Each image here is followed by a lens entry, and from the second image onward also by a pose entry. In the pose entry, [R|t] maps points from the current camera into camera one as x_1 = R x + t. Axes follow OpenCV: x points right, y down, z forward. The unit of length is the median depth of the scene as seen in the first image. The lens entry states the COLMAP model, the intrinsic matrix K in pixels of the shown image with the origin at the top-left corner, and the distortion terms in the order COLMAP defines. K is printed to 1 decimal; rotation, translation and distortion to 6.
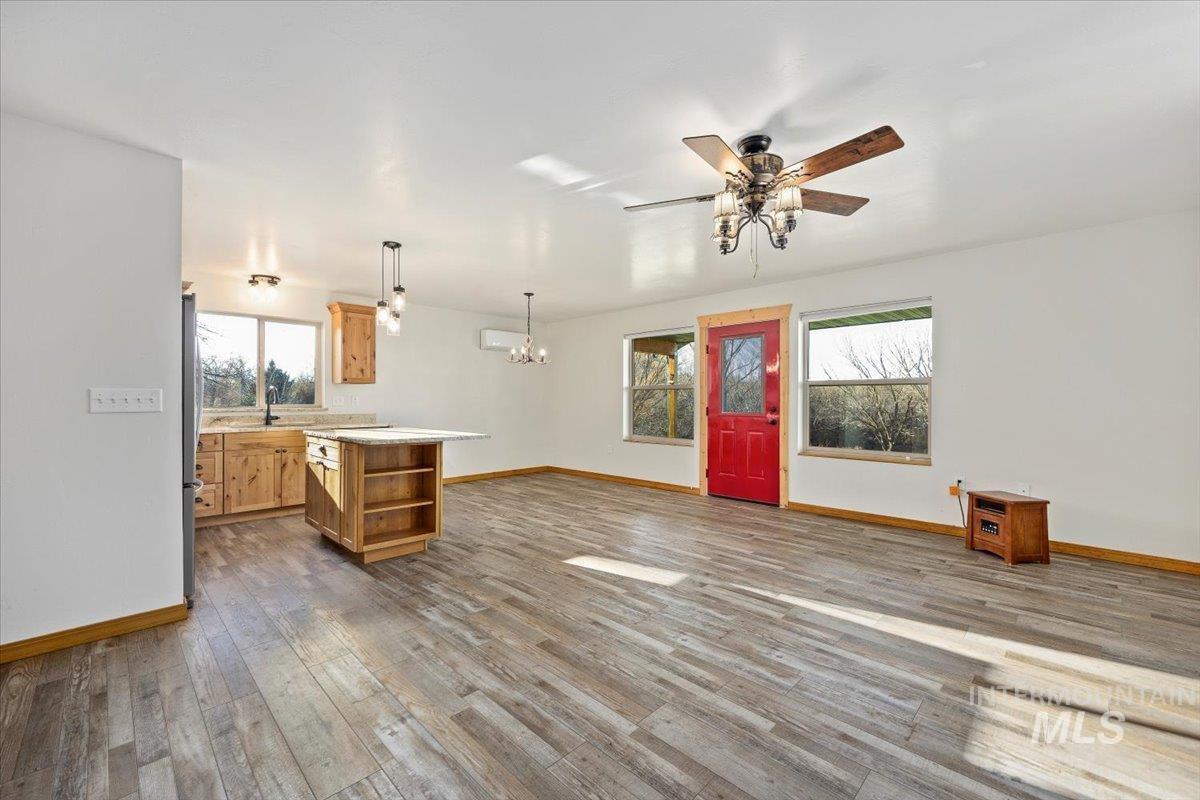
lens RADIAL K [[482.3, 0, 600.1], [0, 482.3, 403.3], [0, 0, 1]] dist [0.000832, 0.000037]
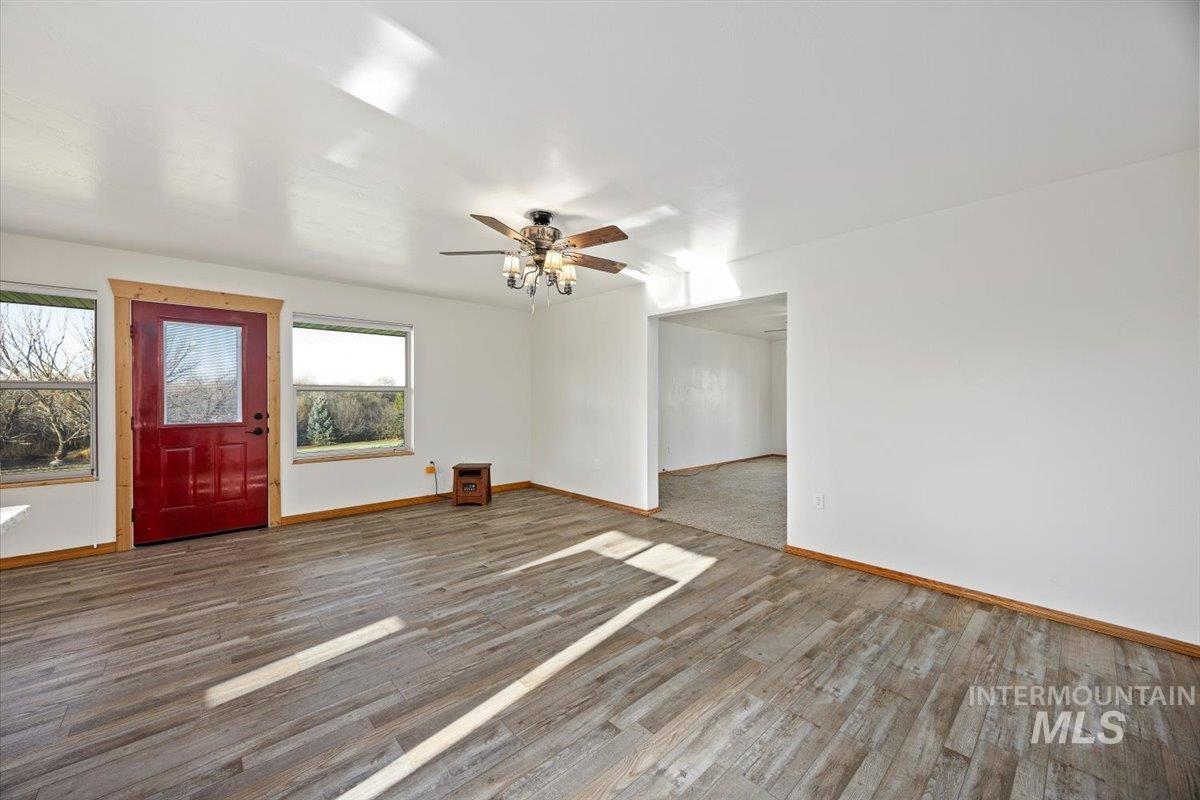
lens RADIAL K [[452.6, 0, 597.3], [0, 452.6, 405.7], [0, 0, 1]] dist [-0.001491, -0.000189]
pose [[0.057189, -0.017863, 0.998204, -0.582484], [0.007208, 0.999821, 0.017479, -0.023123], [-0.998337, 0.006195, 0.057308, 0.495553]]
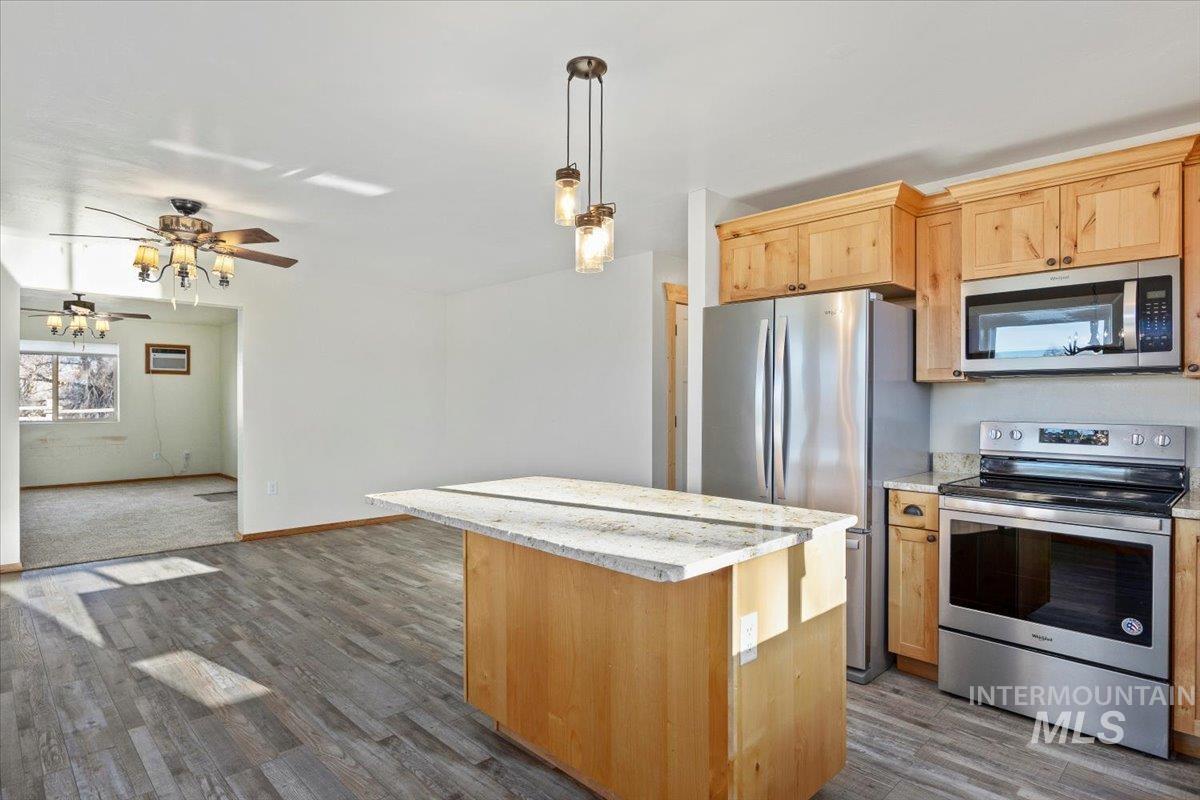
lens RADIAL K [[642.0, 0, 600.0], [0, 642.0, 400.0], [0, 0, 1]] dist [-0.002544, -0.000833]
pose [[-0.999832, -0.005139, 0.017611, -0.477666], [-0.005146, 0.999987, -0.000319, -0.033153], [-0.017609, -0.000410, -0.999845, 1.658657]]
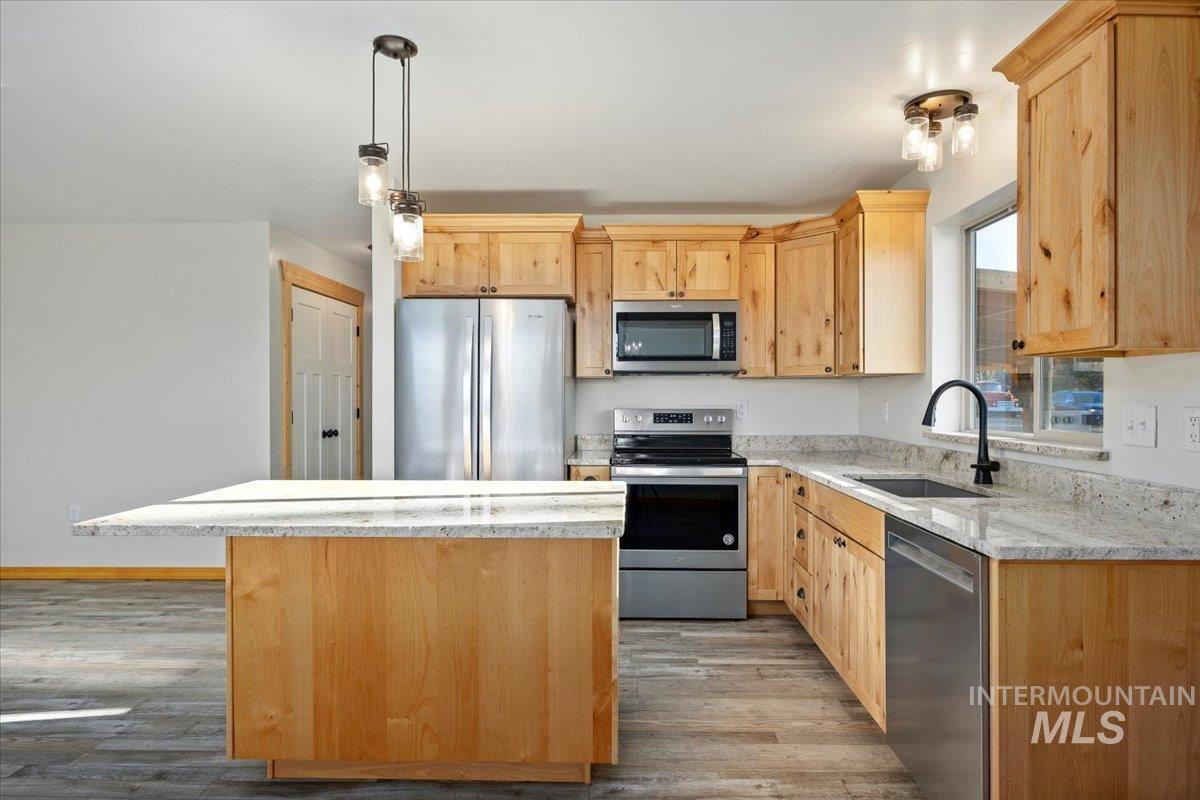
lens RADIAL K [[670.4, 0, 615.2], [0, 670.4, 395.7], [0, 0, 1]] dist [0.001145, 0.000646]
pose [[-0.723357, -0.002115, -0.690471, -0.173307], [-0.002380, 0.999997, -0.000569, -0.029651], [0.690470, 0.001232, -0.723360, 1.634726]]
